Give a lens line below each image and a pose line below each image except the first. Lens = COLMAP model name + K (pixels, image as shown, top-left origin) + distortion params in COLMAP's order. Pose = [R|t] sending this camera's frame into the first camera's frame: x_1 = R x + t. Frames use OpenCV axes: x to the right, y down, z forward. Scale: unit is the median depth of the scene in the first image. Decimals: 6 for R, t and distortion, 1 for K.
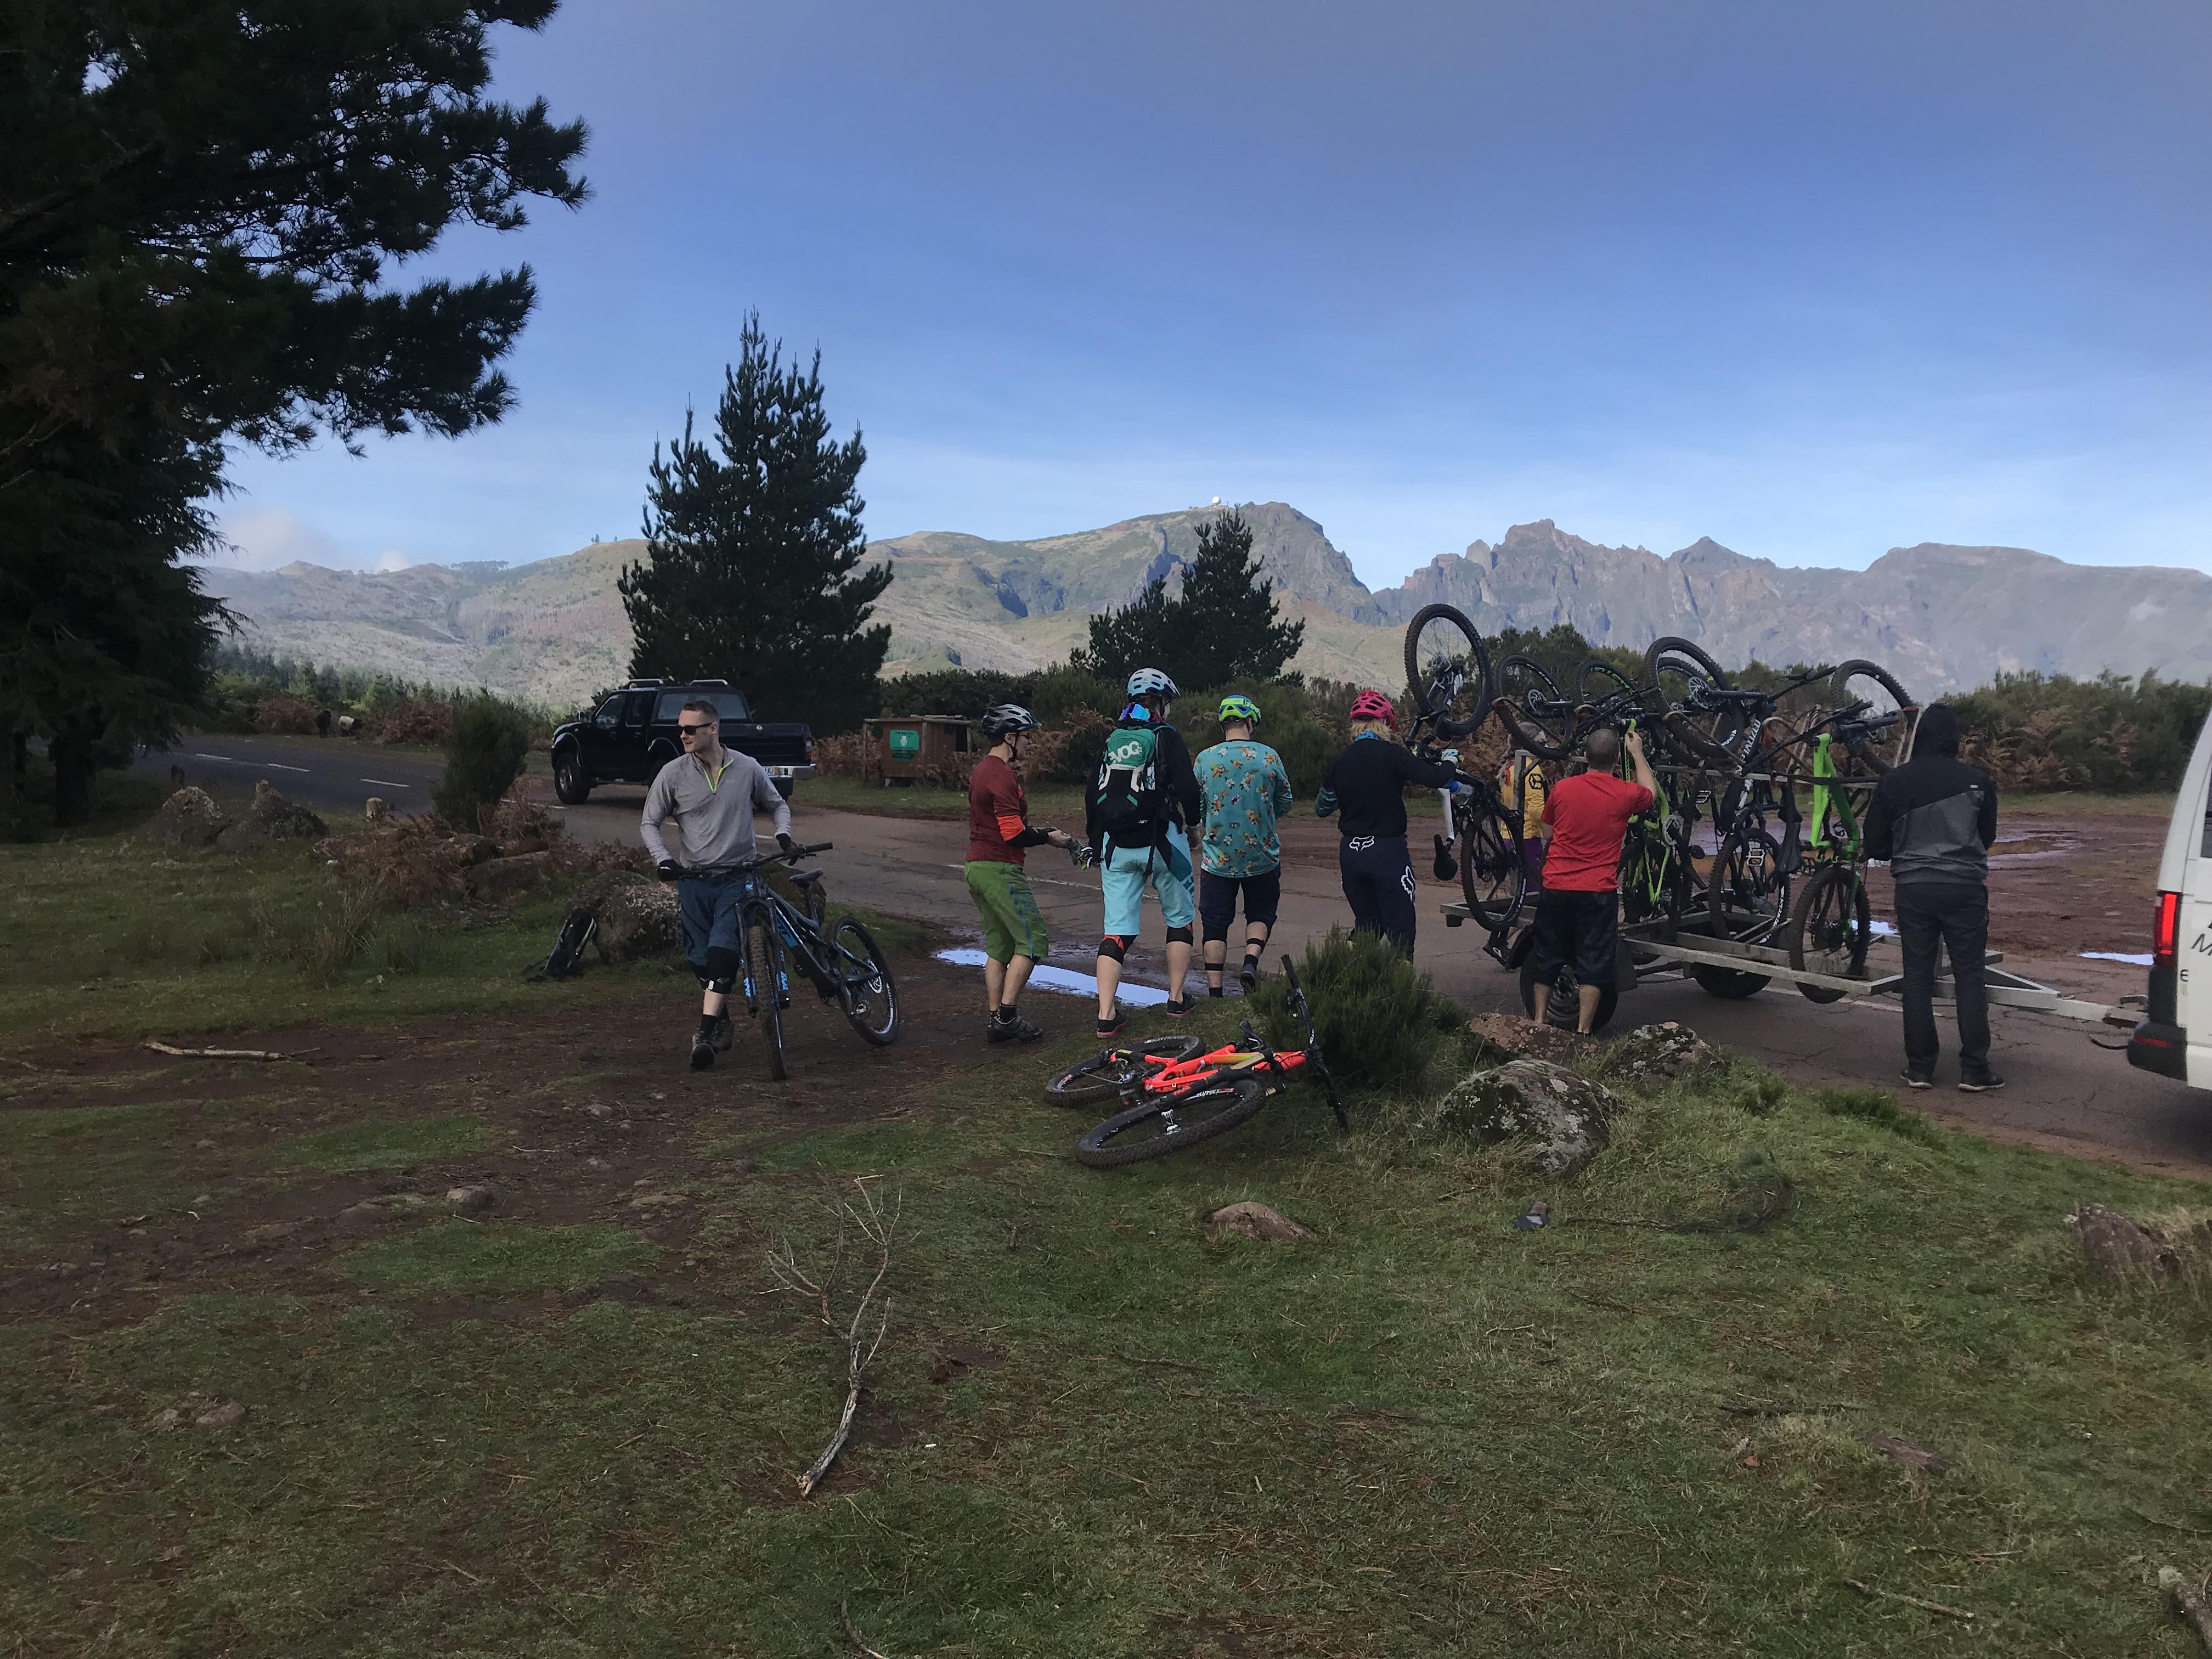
lens RADIAL K [[1805.5, 0, 1094.7], [0, 1805.5, 830.5], [0, 0, 1]] dist [0.184527, -0.576893]
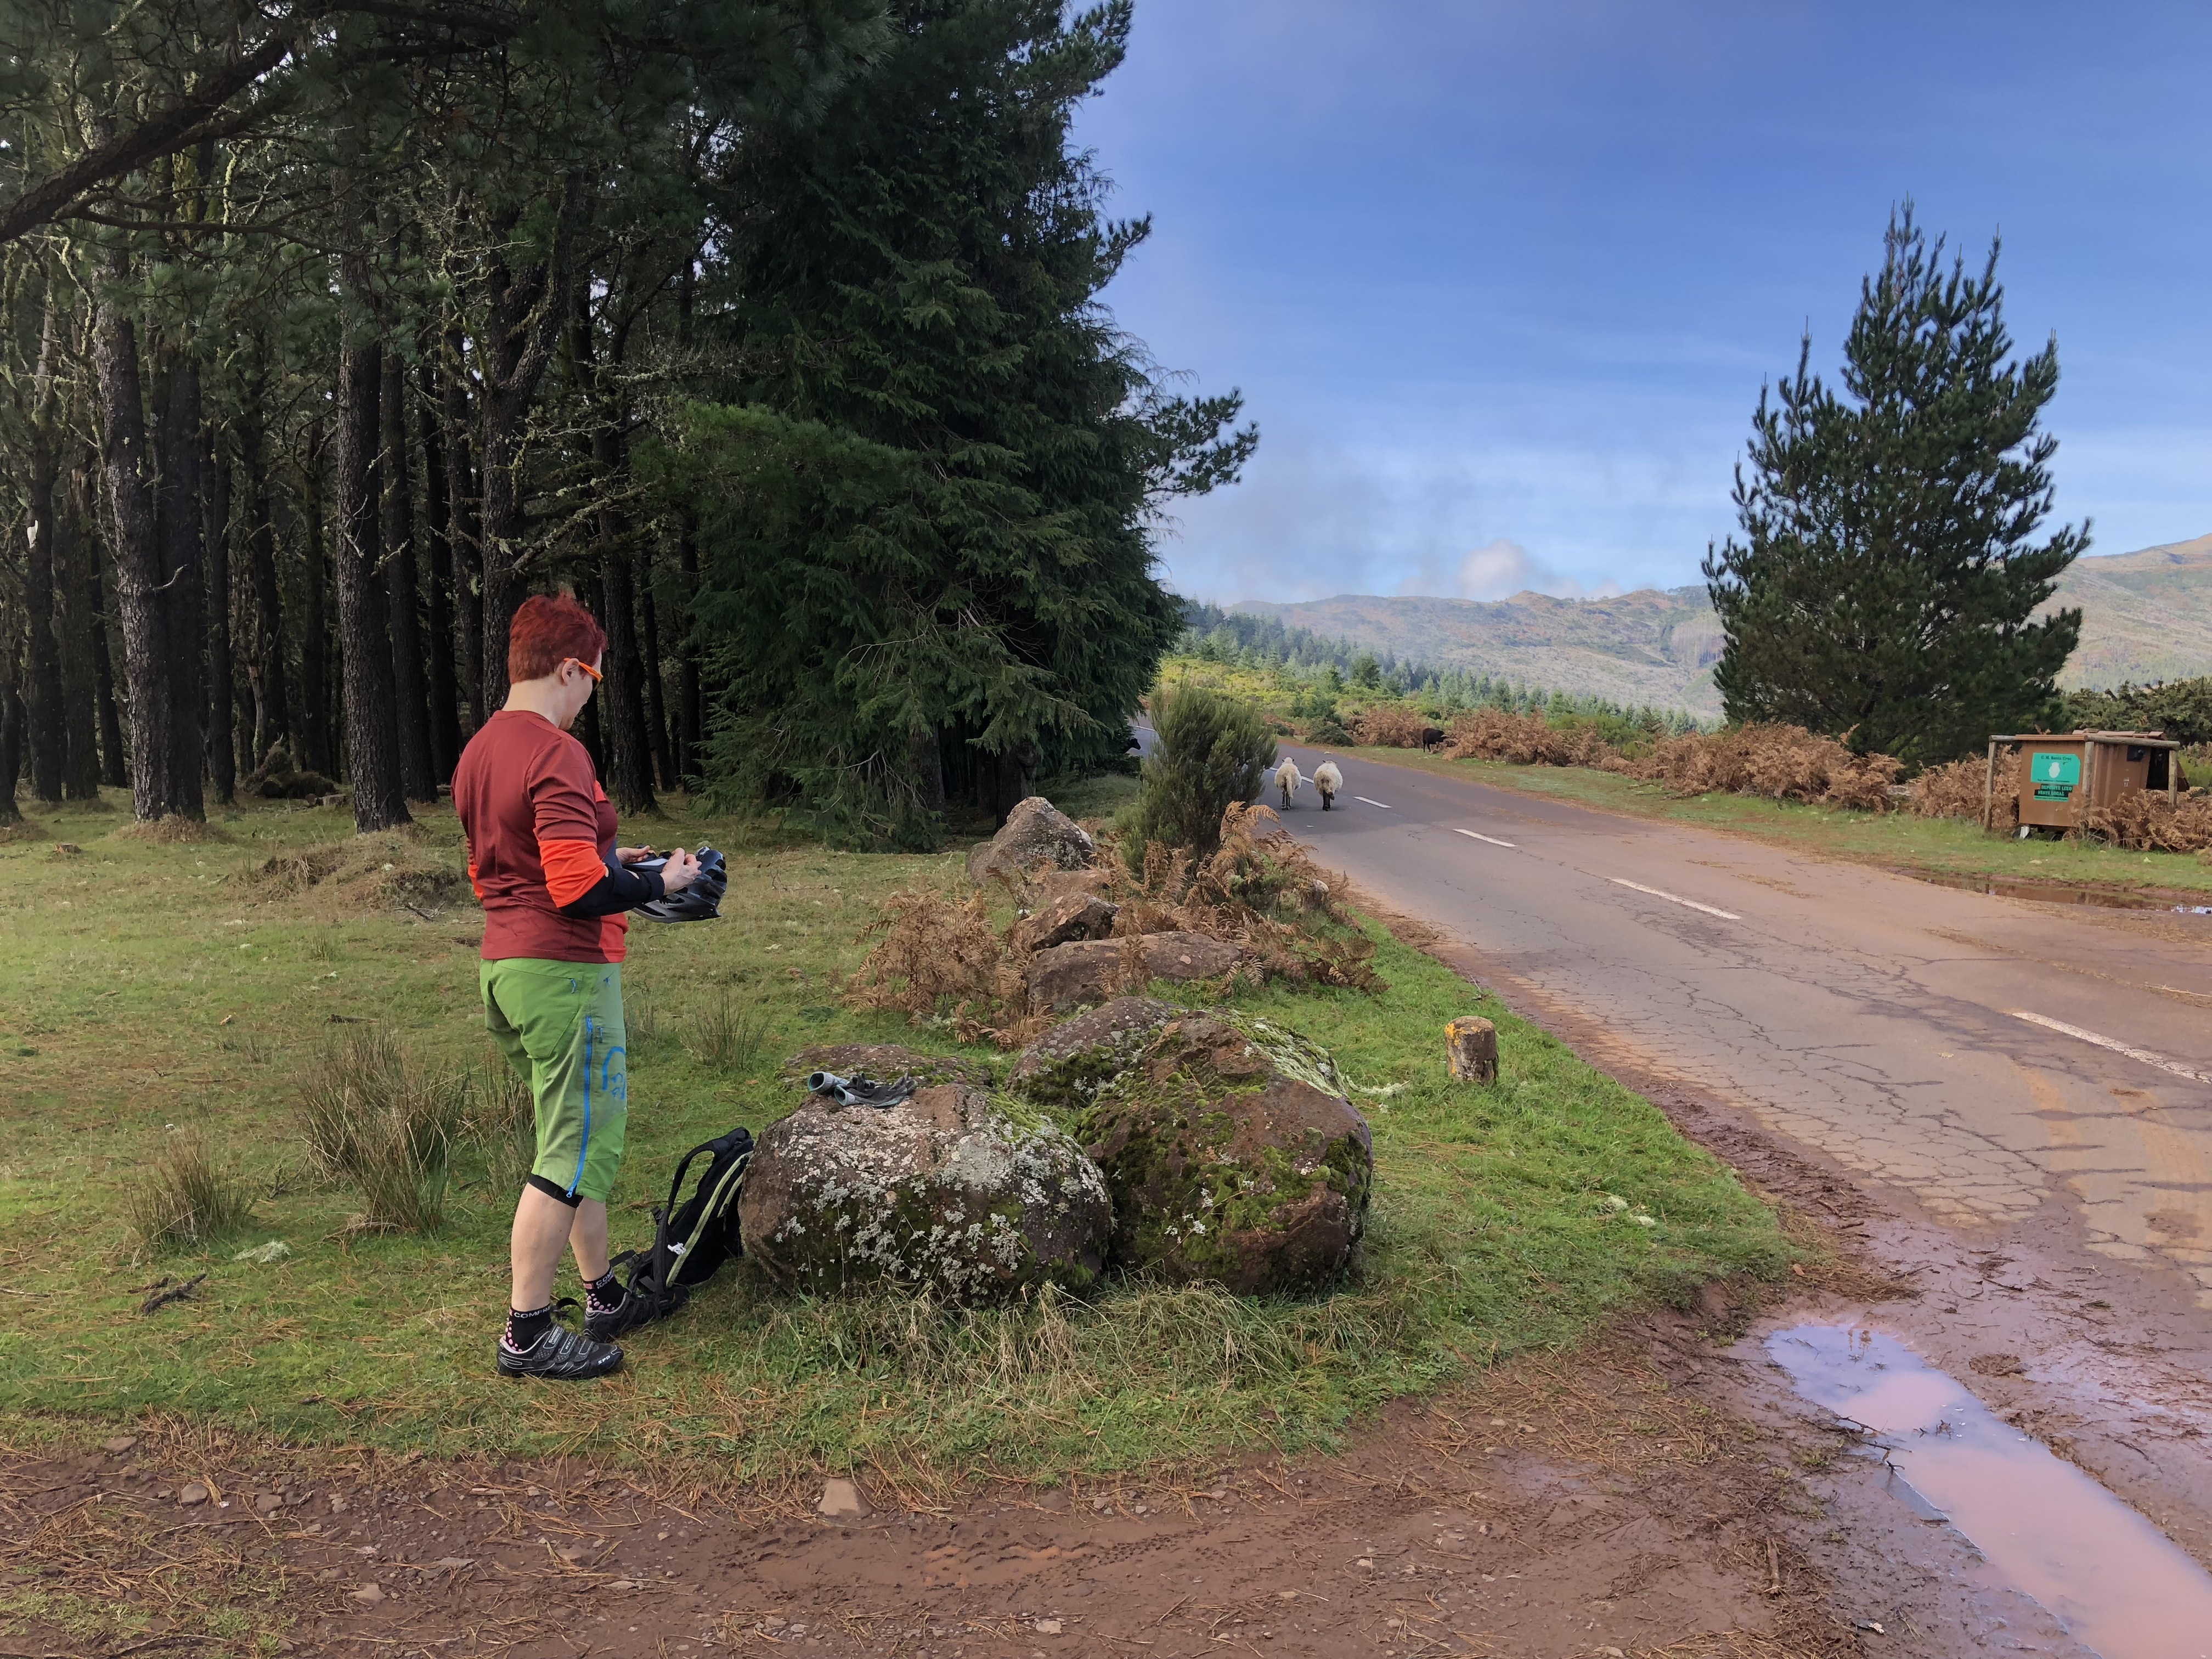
lens RADIAL K [[1790.4, 0, 1106.0], [0, 1790.4, 829.5], [0, 0, 1]] dist [0.005349, 0.007206]
pose [[0.800388, 0.052185, -0.597206, 0.005804], [-0.059658, 0.998192, 0.007269, -0.009366], [0.596506, 0.029811, 0.802055, 0.211683]]
